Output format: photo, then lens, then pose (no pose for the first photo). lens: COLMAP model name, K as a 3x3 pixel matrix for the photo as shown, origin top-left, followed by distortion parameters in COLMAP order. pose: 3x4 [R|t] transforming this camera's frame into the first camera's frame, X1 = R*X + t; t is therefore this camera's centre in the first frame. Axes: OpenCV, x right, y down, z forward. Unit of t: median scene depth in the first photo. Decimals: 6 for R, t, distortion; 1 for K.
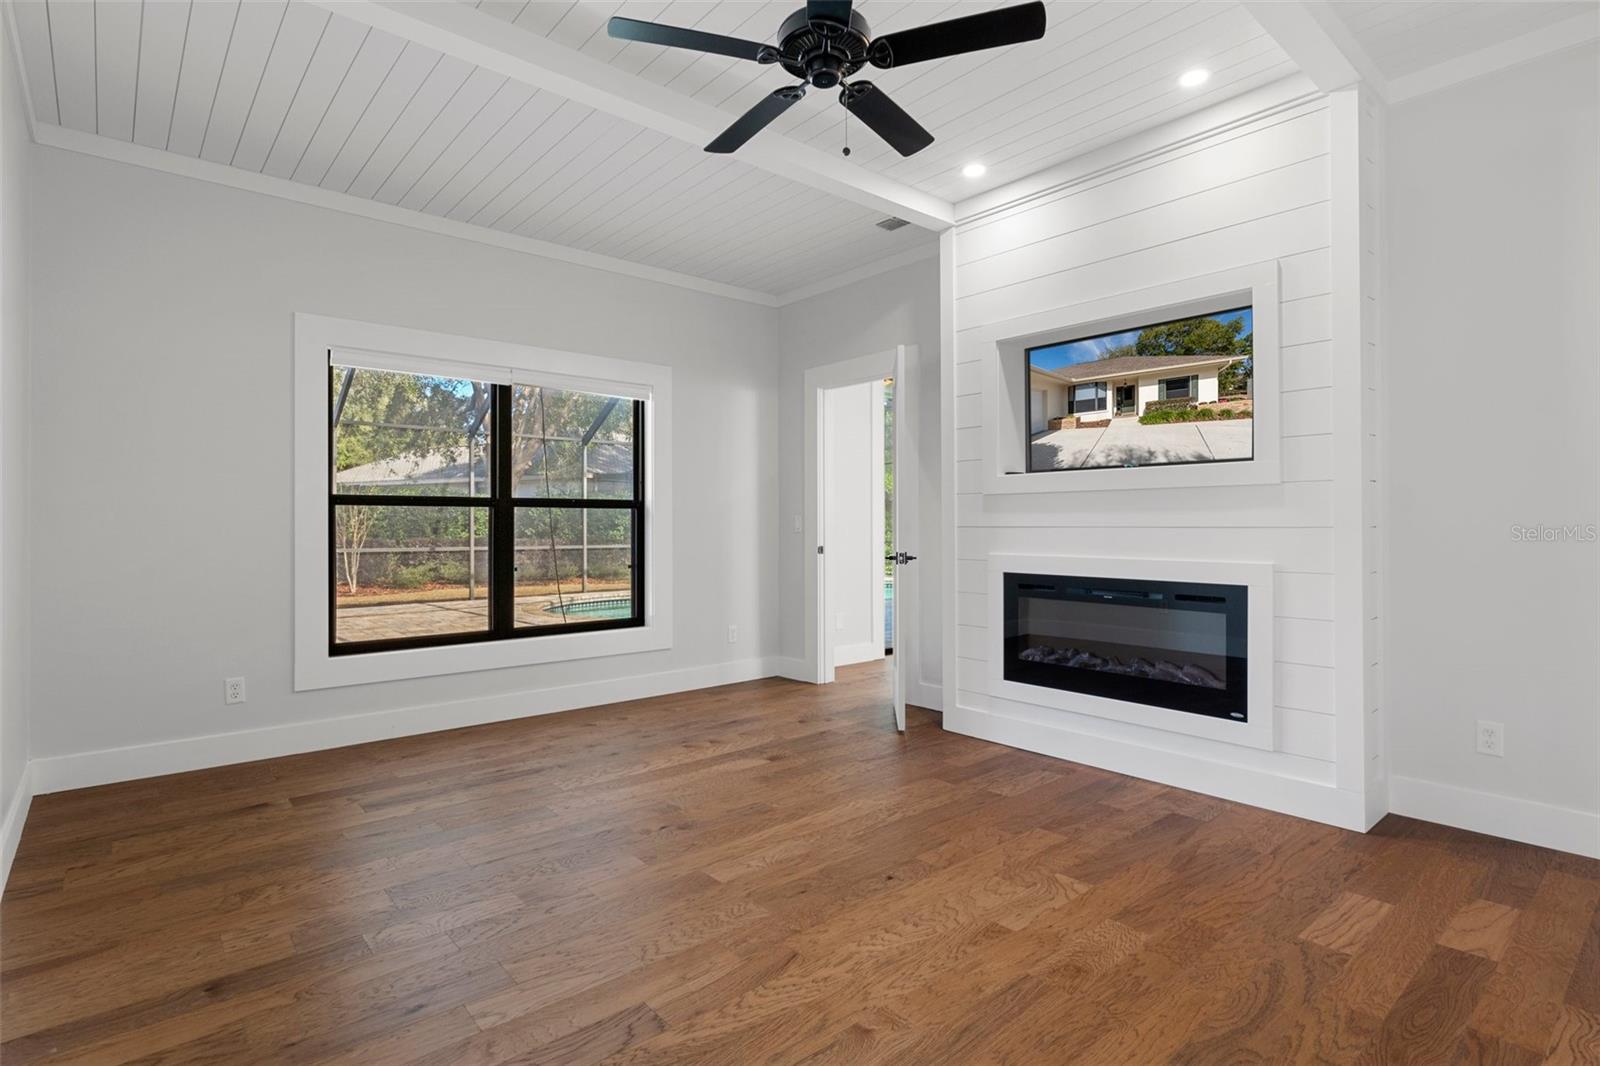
lens RADIAL K [[814.0, 0, 804.0], [0, 814.0, 534.9], [0, 0, 1]] dist [-0.004295, -0.000476]
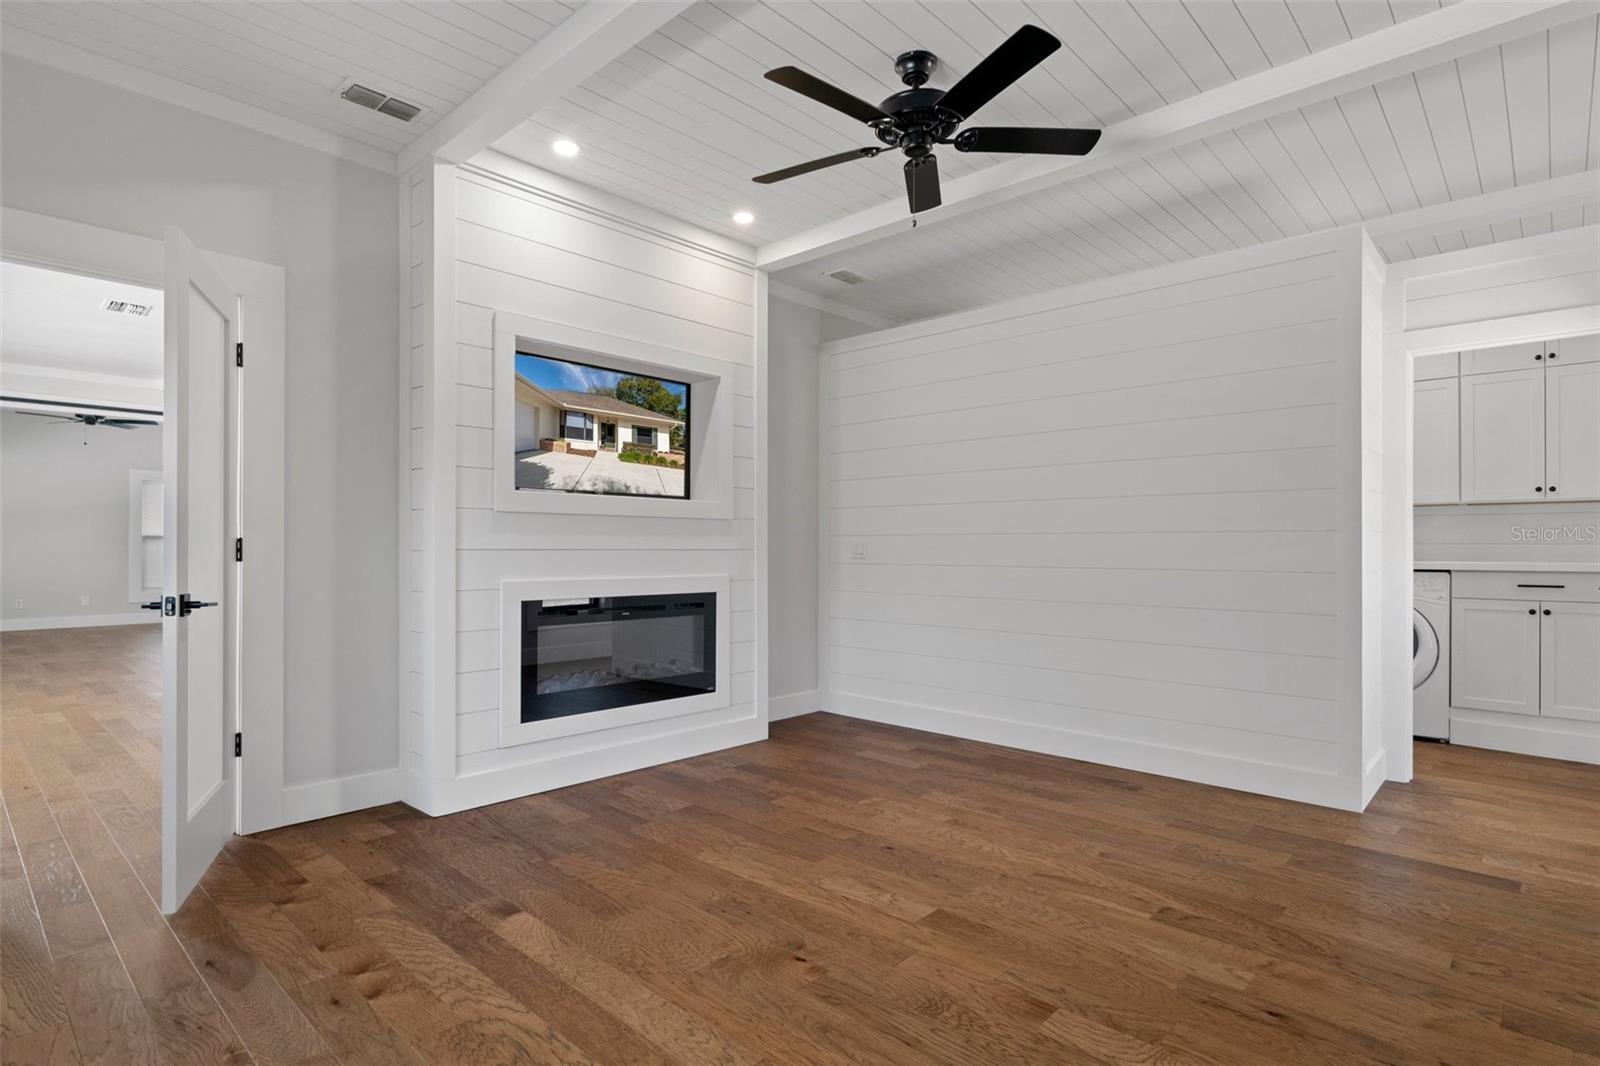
lens RADIAL K [[814.0, 0, 804.0], [0, 814.0, 534.9], [0, 0, 1]] dist [-0.004295, -0.000476]
pose [[-0.110068, 0.014050, 0.993825, -0.768886], [0.012362, 0.999842, -0.012766, -0.014585], [-0.993847, 0.010880, -0.110224, 0.902733]]
